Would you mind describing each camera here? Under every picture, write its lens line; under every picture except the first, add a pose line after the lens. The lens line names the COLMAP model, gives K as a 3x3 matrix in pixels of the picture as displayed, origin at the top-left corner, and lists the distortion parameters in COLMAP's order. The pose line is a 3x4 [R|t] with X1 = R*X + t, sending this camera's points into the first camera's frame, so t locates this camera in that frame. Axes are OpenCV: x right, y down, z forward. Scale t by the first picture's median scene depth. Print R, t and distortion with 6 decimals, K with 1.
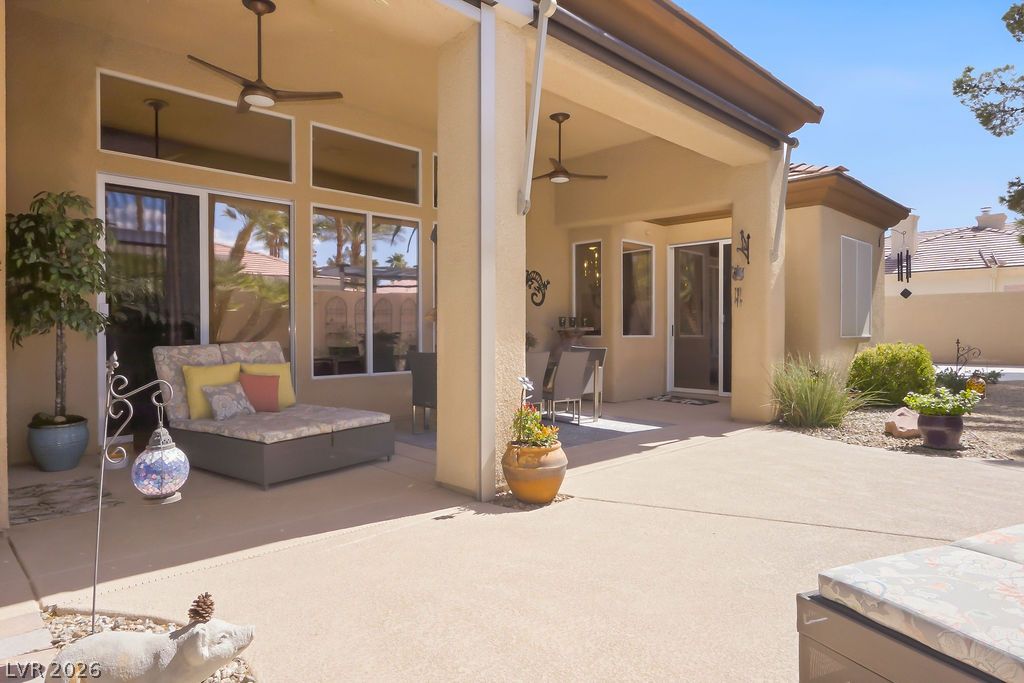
lens RADIAL K [[624.0, 0, 513.6], [0, 624.0, 338.4], [0, 0, 1]] dist [-0.005418, 0.006111]
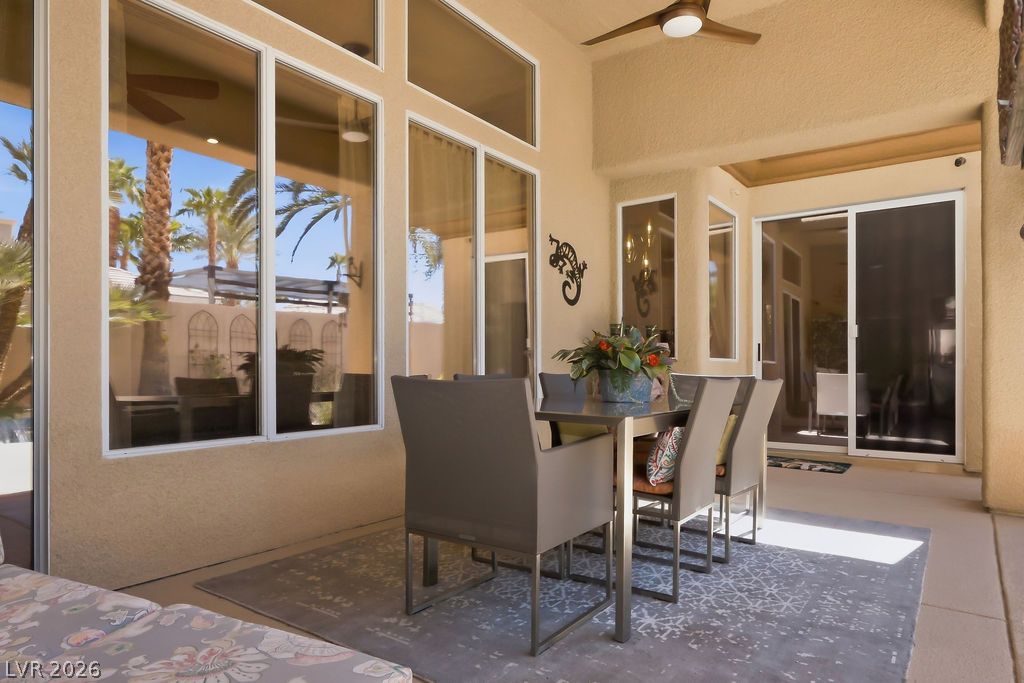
lens RADIAL K [[624.0, 0, 500.5], [0, 624.0, 367.0], [0, 0, 1]] dist [-0.005418, 0.006111]
pose [[0.987008, 0.000863, 0.160666, -0.116451], [0.001702, 0.999873, -0.015828, 0.013349], [-0.160659, 0.015896, 0.986882, 0.450311]]
